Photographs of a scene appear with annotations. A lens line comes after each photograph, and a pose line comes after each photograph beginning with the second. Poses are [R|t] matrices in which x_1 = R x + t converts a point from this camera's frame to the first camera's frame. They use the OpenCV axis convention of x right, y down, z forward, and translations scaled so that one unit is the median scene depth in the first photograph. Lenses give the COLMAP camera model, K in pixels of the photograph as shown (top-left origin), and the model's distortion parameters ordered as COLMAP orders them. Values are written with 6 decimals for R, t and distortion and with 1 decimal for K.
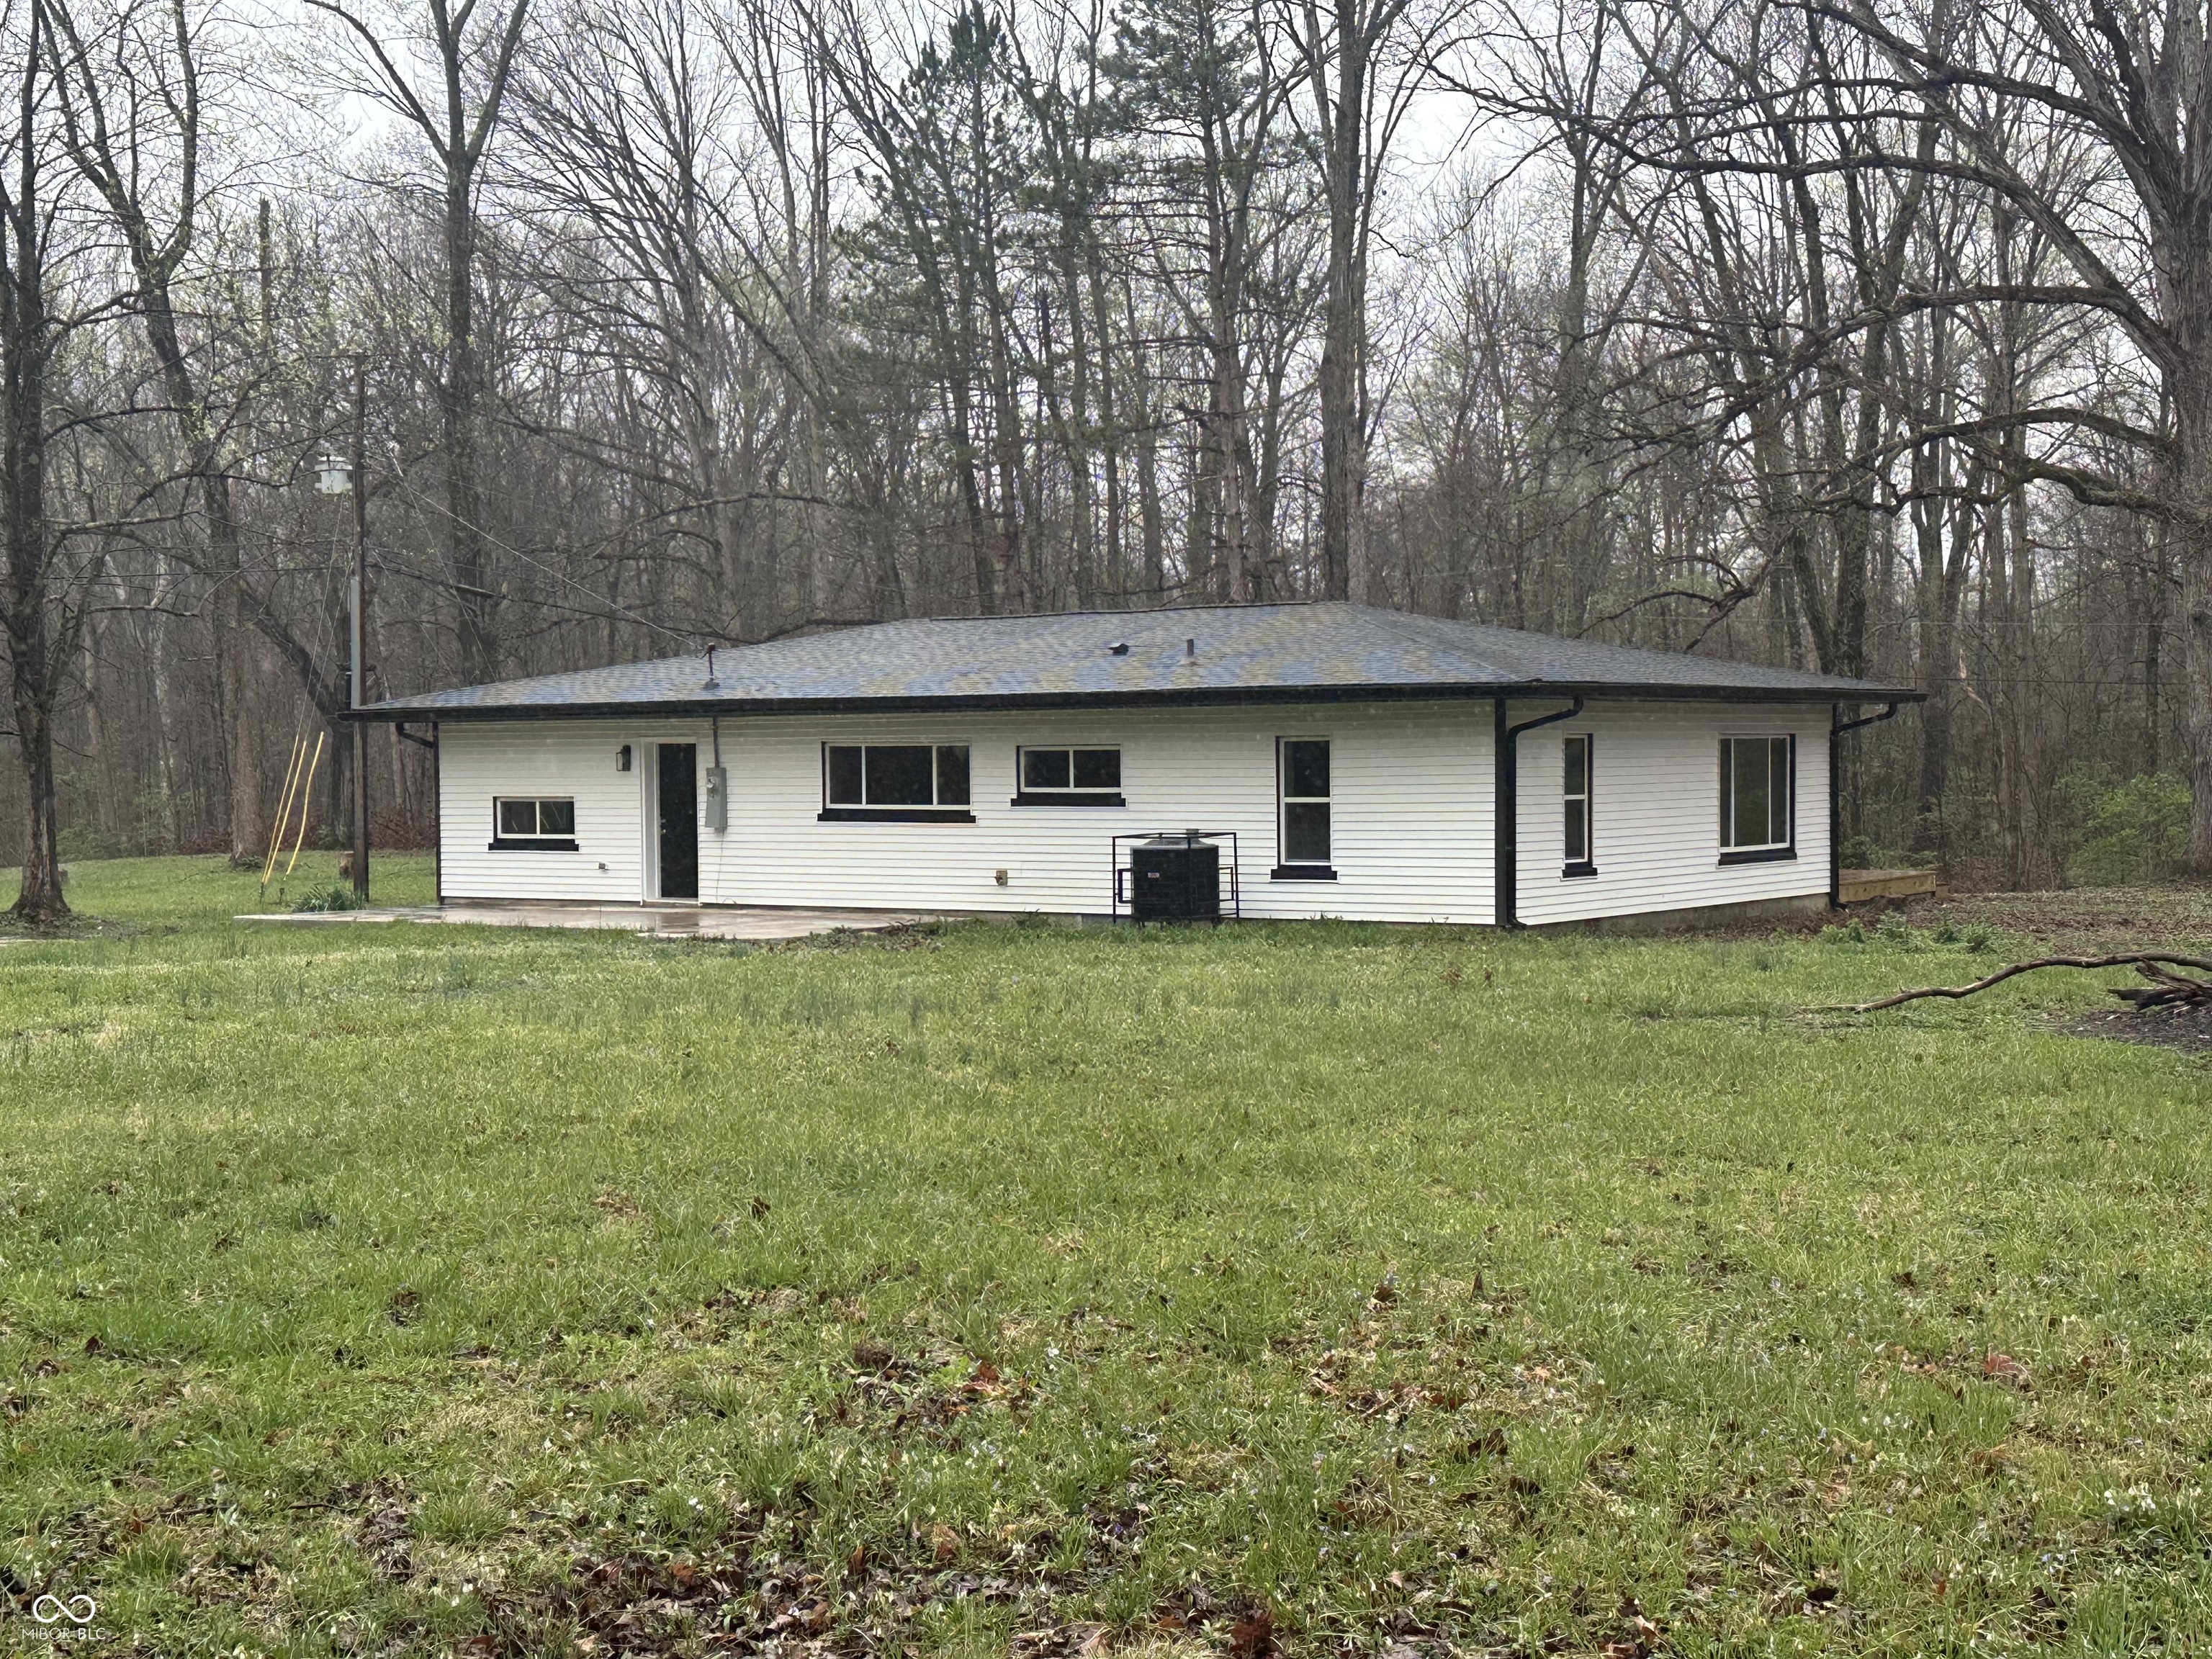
lens RADIAL K [[3100.5, 0, 1101.8], [0, 3100.5, 833.6], [0, 0, 1]] dist [0.056724, 0.000000]
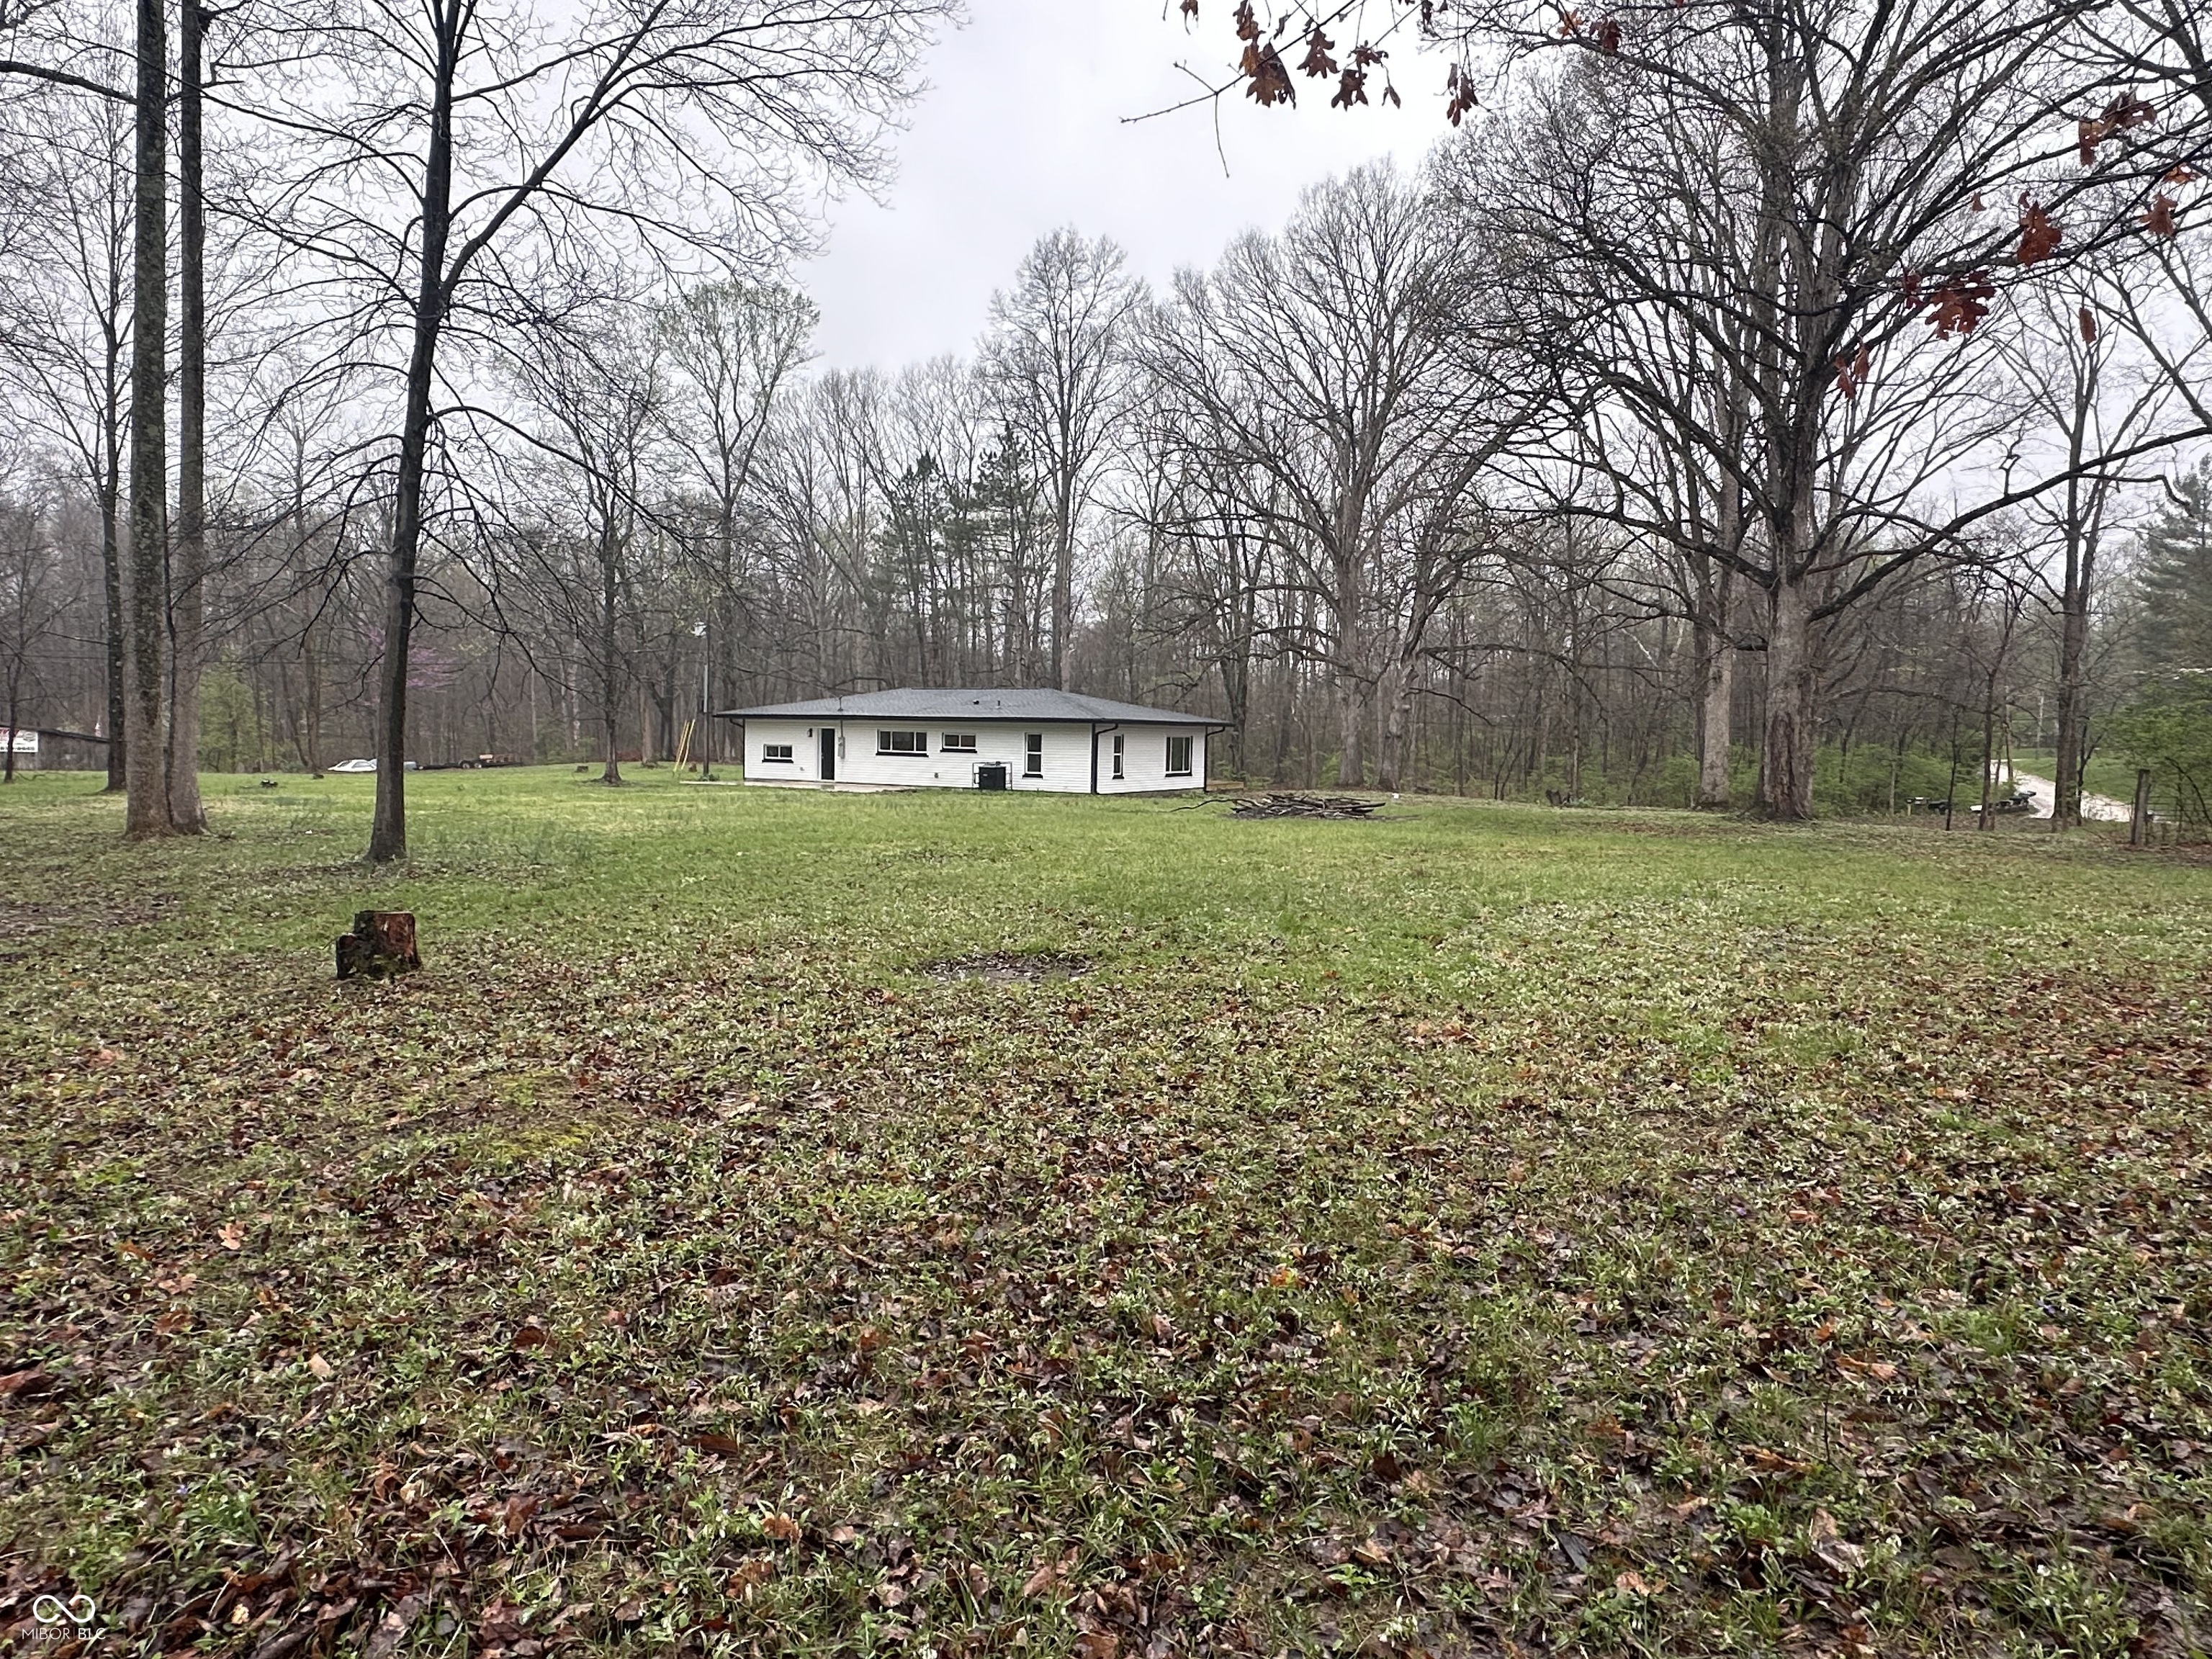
lens RADIAL K [[1337.4, 0, 1102.8], [0, 1337.4, 825.0], [0, 0, 1]] dist [-0.007147, 0.002970]
pose [[0.994469, 0.020431, 0.103026, -0.003255], [-0.025063, 0.998723, 0.043860, 0.001015], [-0.101999, -0.046199, 0.993711, -0.324517]]
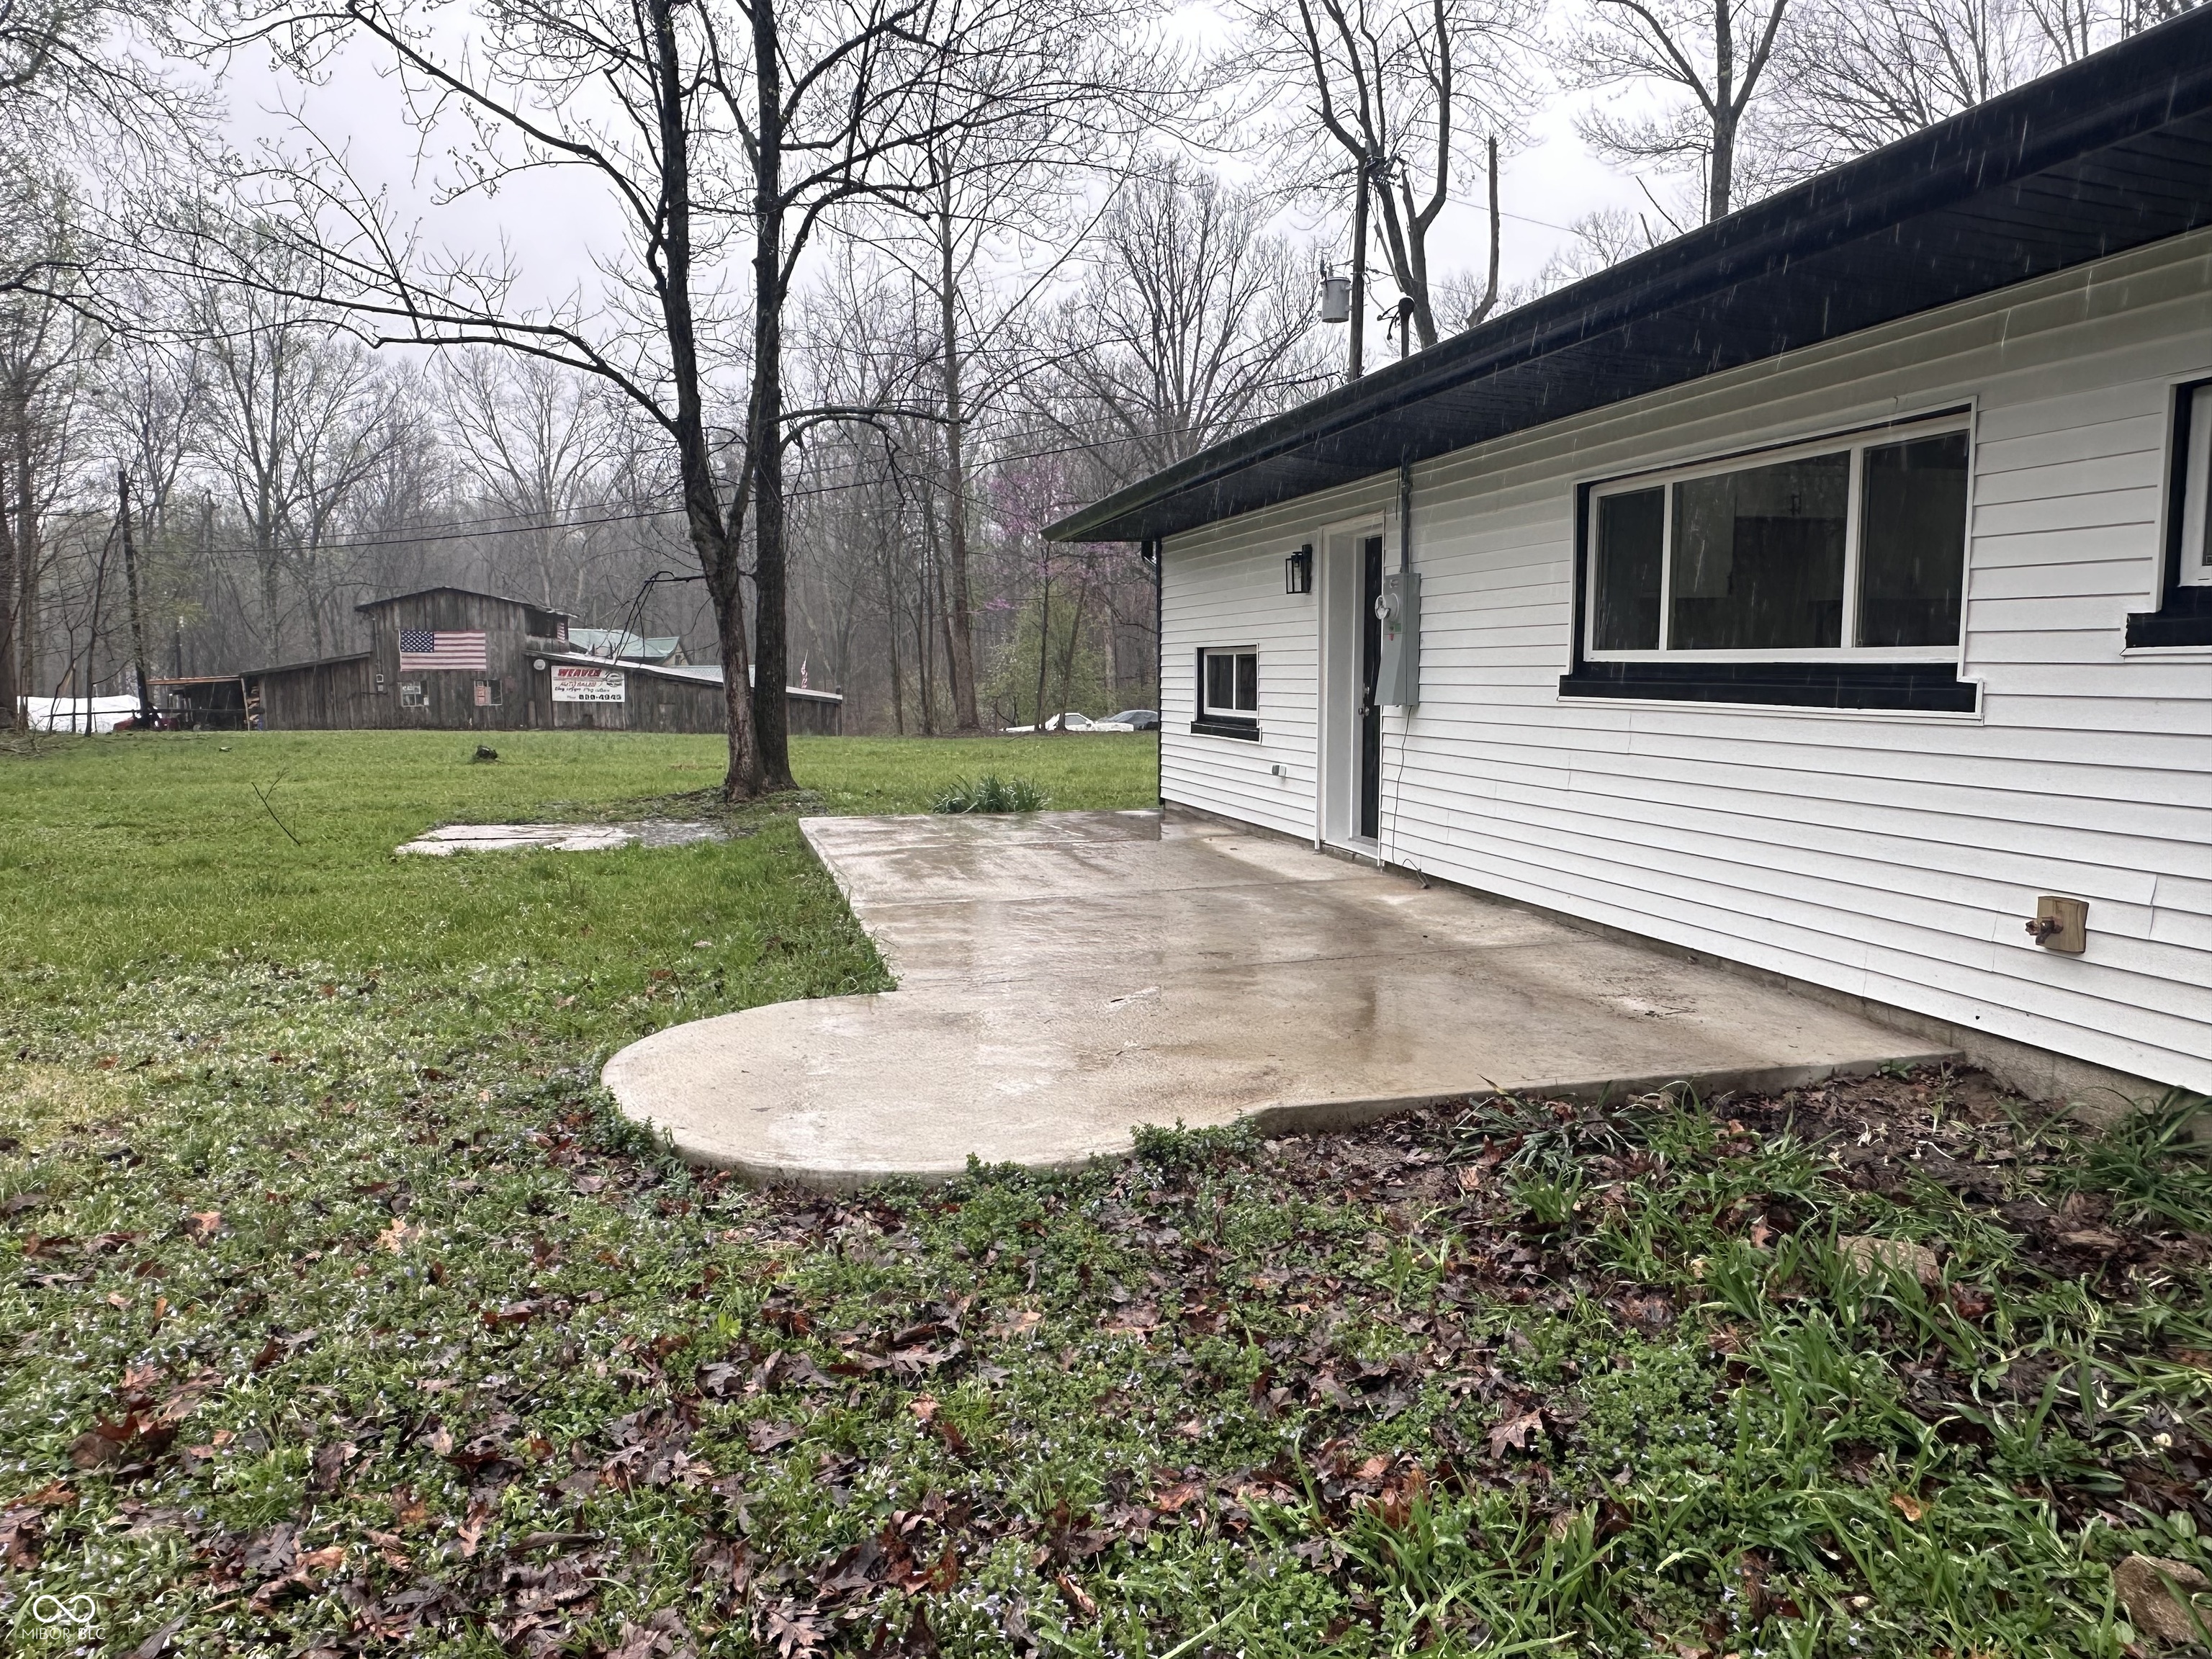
lens RADIAL K [[1522.5, 0, 1082.7], [0, 1522.5, 830.7], [0, 0, 1]] dist [0.011591, 0.002544]
pose [[0.763532, 0.077480, -0.641105, -0.012374], [-0.022363, 0.995353, 0.093660, -0.003504], [0.645382, -0.057176, 0.761717, 0.782661]]
